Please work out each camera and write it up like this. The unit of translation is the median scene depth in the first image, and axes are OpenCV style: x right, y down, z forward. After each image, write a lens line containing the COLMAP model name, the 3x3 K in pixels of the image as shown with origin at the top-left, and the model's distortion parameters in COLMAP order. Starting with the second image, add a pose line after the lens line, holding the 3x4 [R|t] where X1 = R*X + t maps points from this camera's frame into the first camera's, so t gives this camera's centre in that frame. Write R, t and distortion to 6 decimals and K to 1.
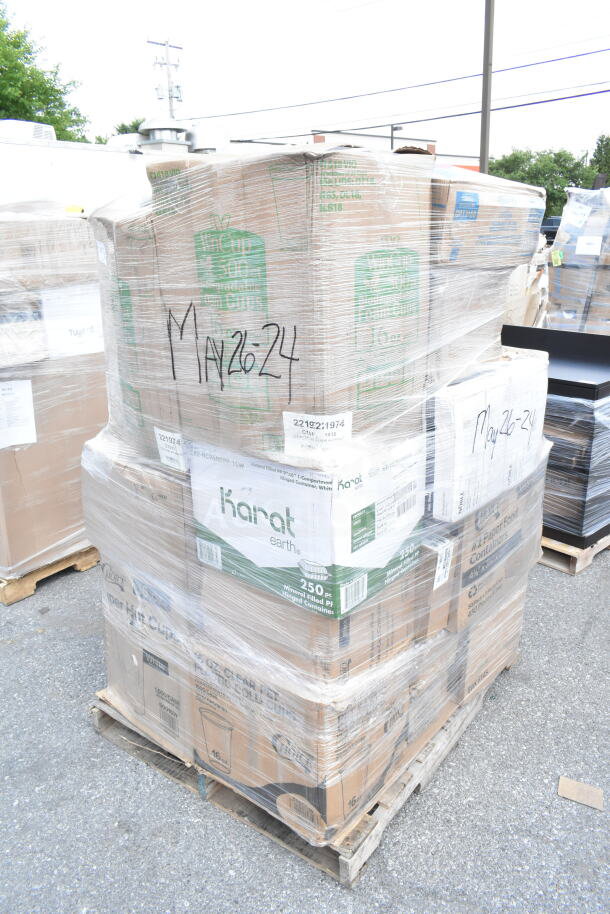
lens RADIAL K [[702.5, 0, 305.0], [0, 702.5, 457.0], [0, 0, 1]] dist [-0.015042, -0.000342]
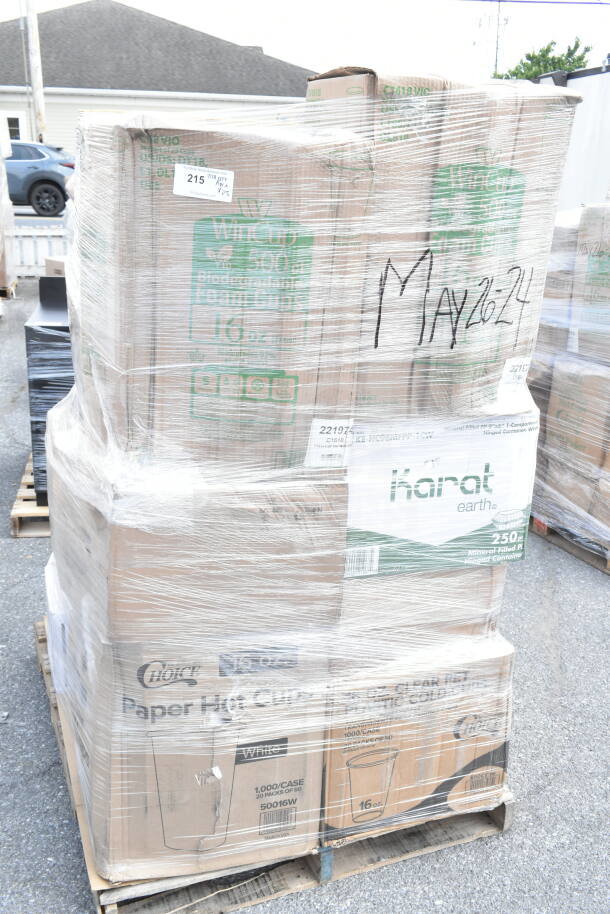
lens RADIAL K [[880.3, 0, 305.0], [0, 880.3, 457.0], [0, 0, 1]] dist [-0.013376, -0.018674]
pose [[0.522043, -0.229745, 0.821394, -1.118904], [0.217813, 0.967017, 0.132043, -0.145005], [-0.824638, 0.109979, 0.554866, 0.544820]]
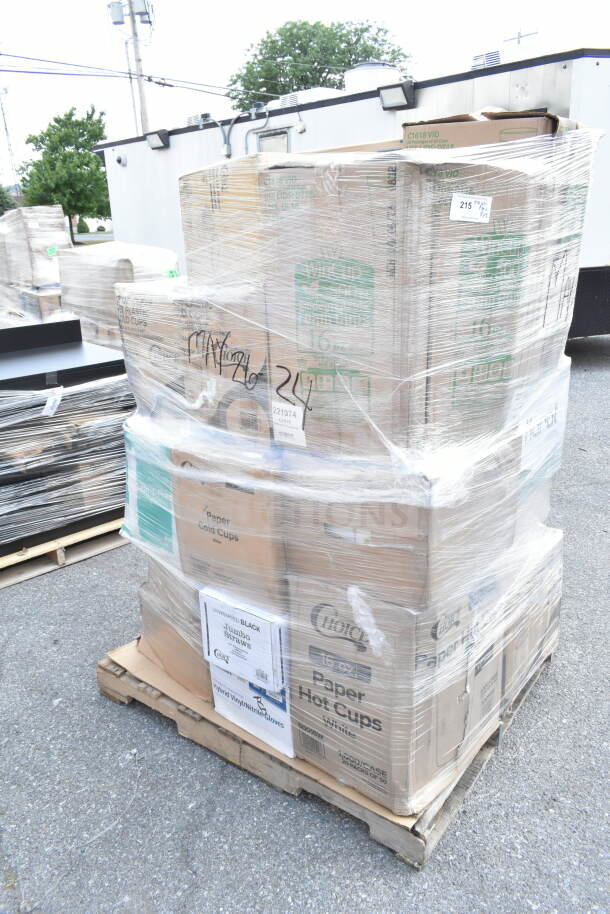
lens RADIAL K [[702.5, 0, 305.0], [0, 702.5, 457.0], [0, 0, 1]] dist [-0.015042, -0.000342]
pose [[-0.017974, -0.310228, 0.950492, -1.288920], [0.336204, 0.893414, 0.297956, -0.384752], [-0.941618, 0.324914, 0.088242, 1.357037]]
